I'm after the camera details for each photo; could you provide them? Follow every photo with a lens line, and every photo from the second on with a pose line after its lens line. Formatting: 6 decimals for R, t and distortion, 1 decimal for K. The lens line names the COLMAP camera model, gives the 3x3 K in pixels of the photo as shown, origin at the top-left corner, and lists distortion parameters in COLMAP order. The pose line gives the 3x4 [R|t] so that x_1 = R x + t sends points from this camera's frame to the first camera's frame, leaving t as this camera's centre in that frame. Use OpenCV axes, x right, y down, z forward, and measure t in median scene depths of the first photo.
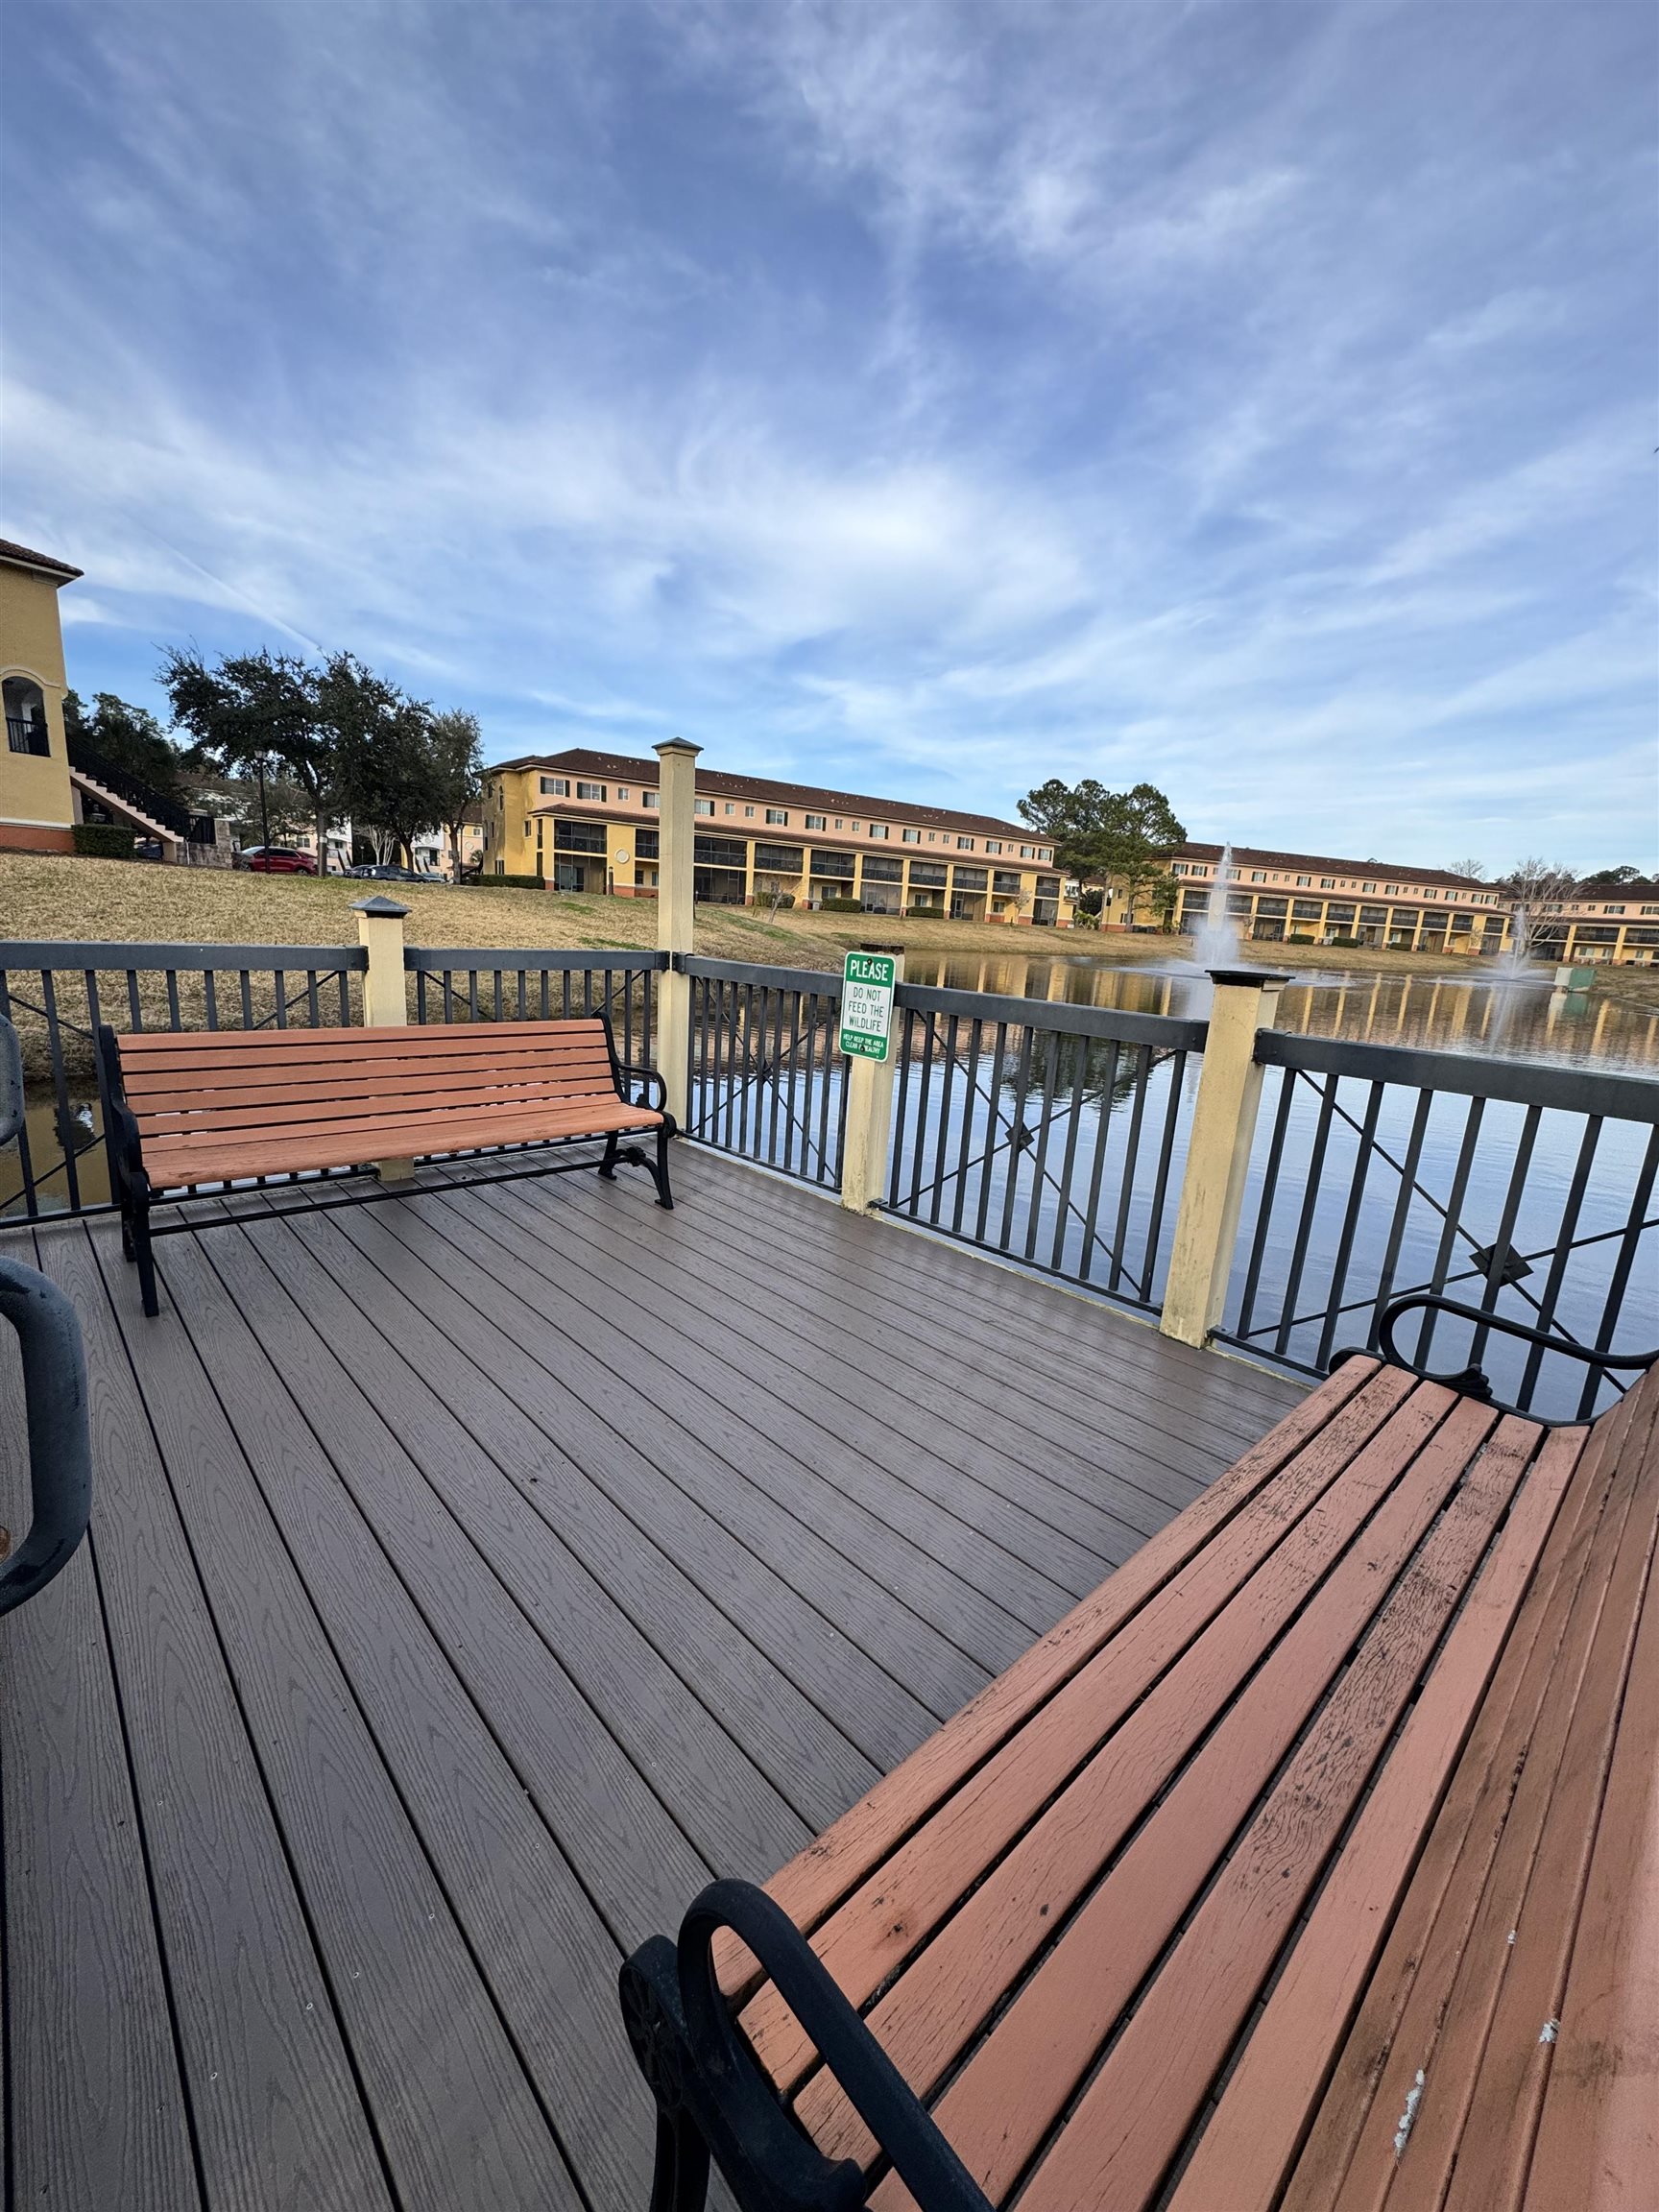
lens RADIAL K [[879.4, 0, 815.0], [0, 879.4, 1065.6], [0, 0, 1]] dist [-0.001666, 0.000164]
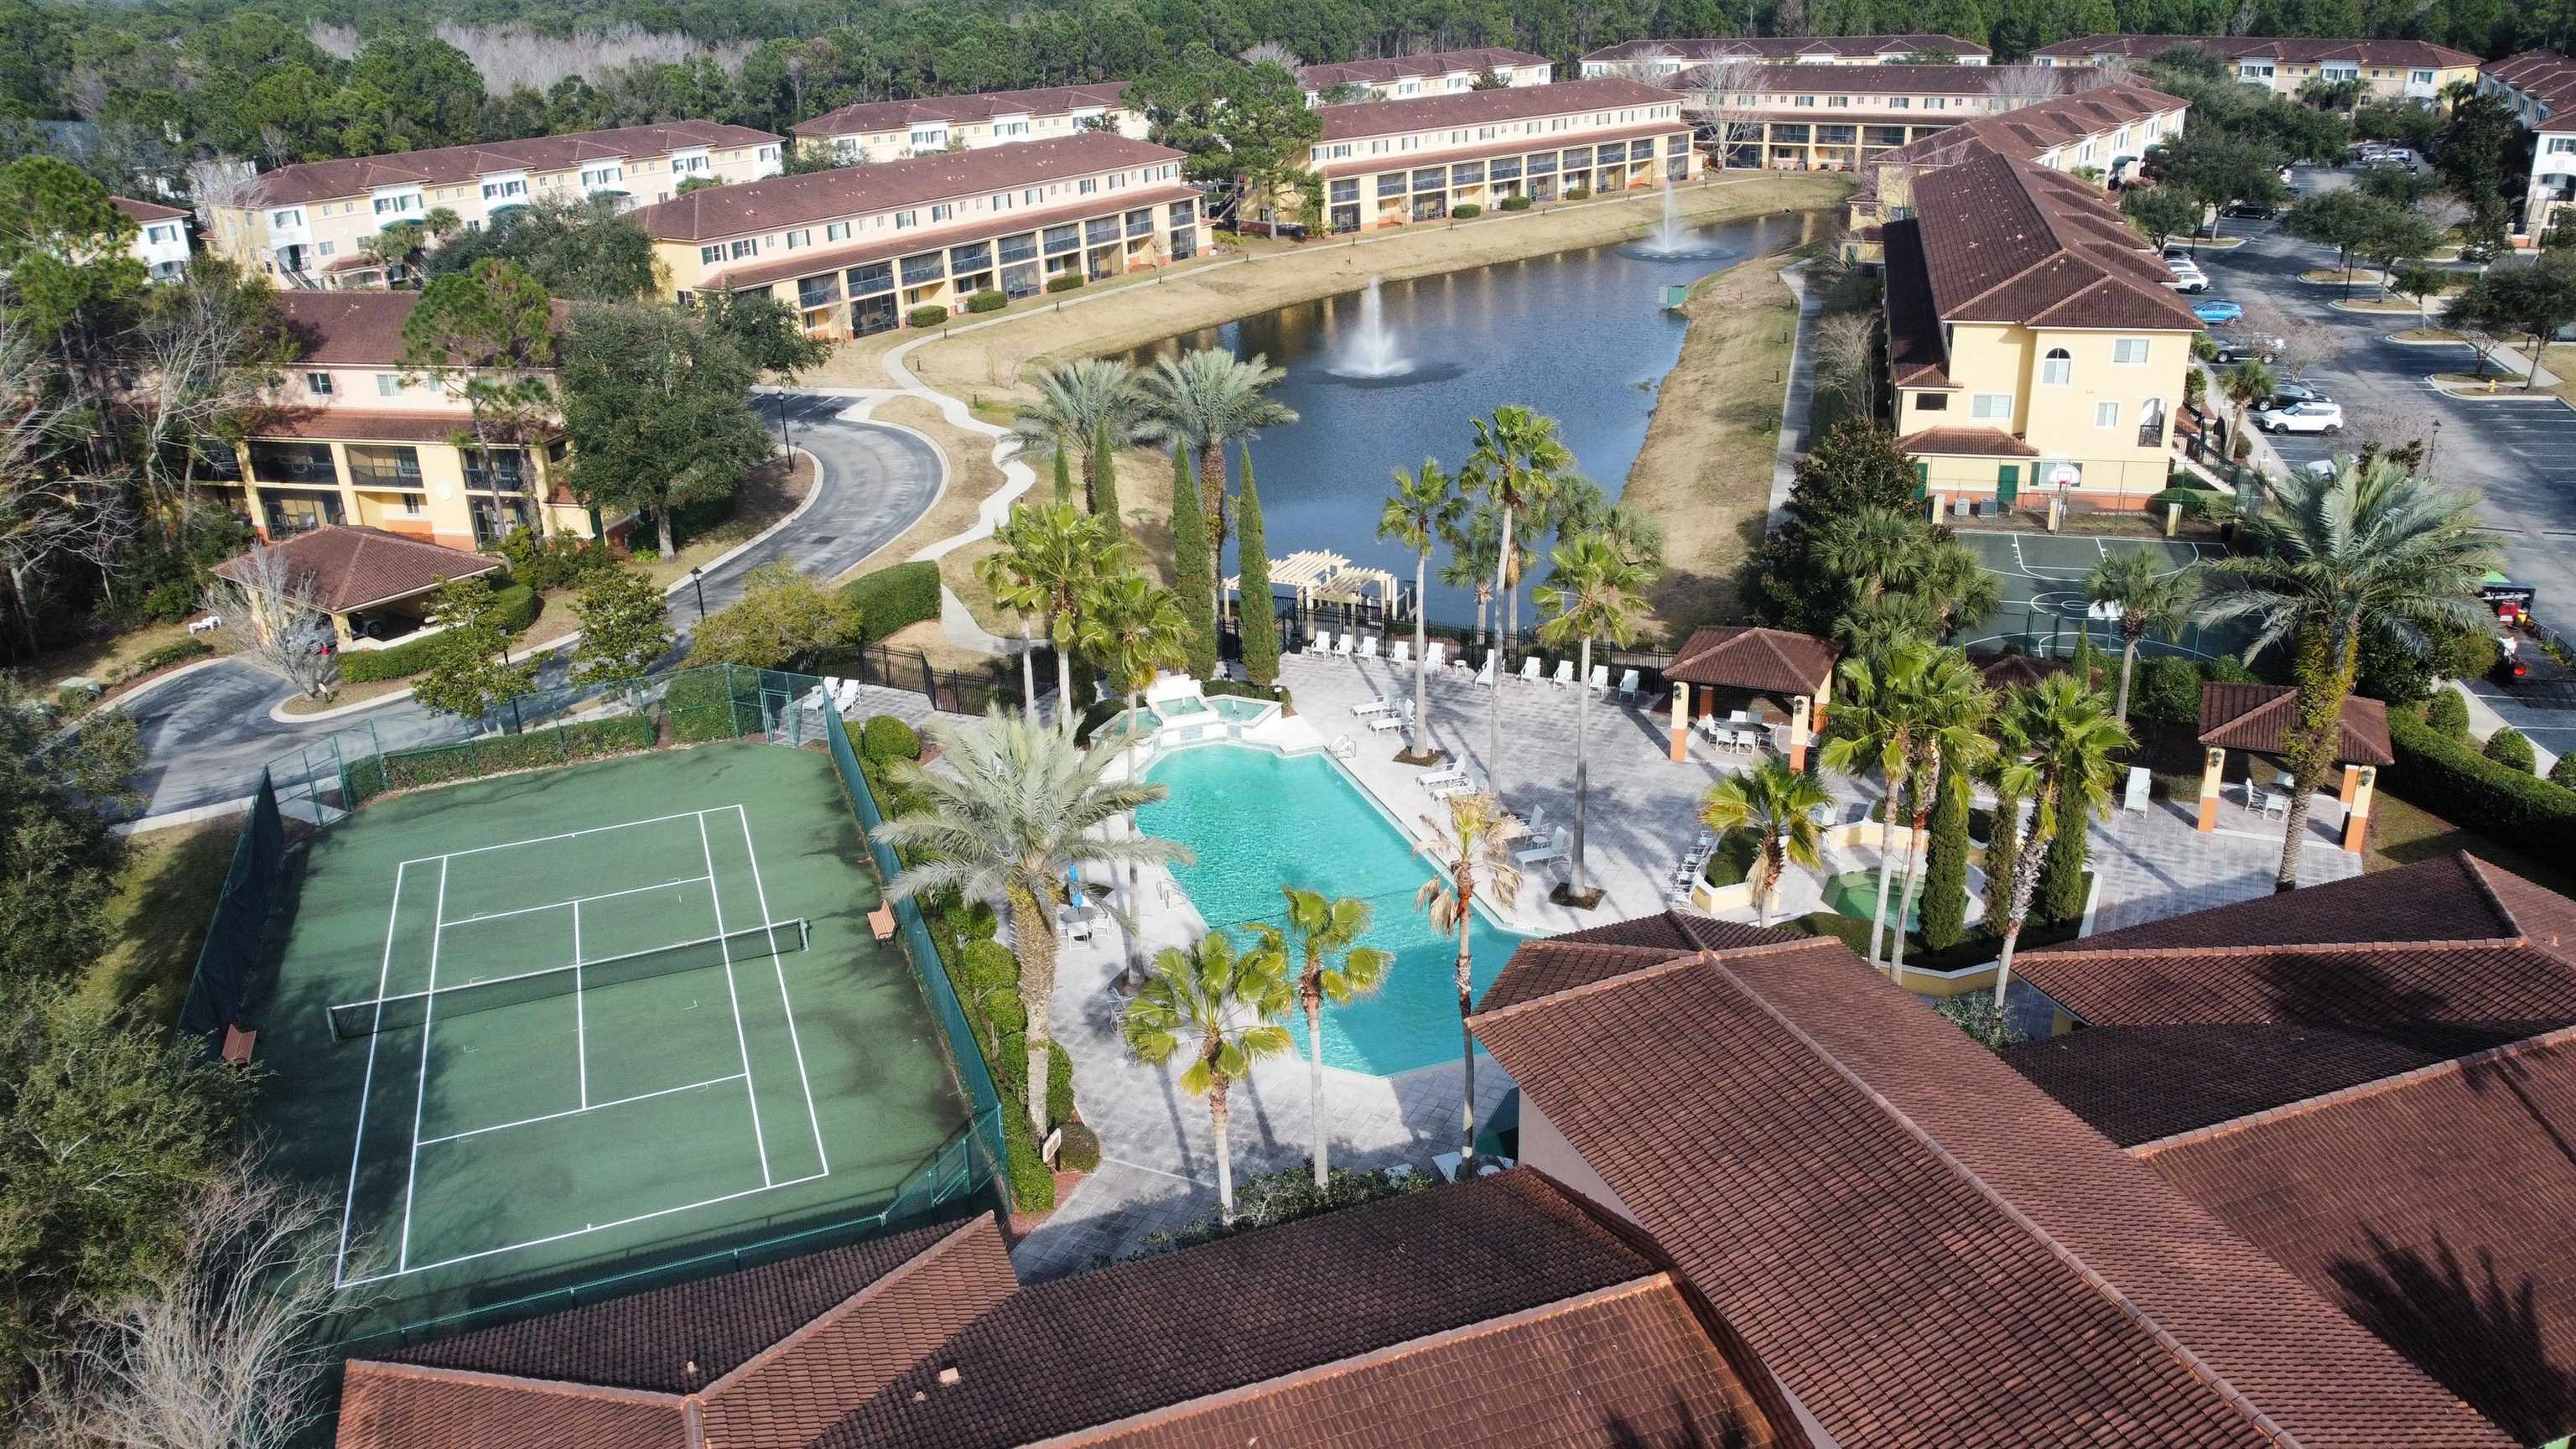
lens RADIAL K [[1703.2, 0, 1289.4], [0, 1703.2, 721.6], [0, 0, 1]] dist [-0.006128, -0.000299]
pose [[0.922825, -0.225395, 0.312395, -0.230679], [0.153611, 0.959003, 0.238154, -0.099764], [-0.353267, -0.171788, 0.919615, -0.547345]]
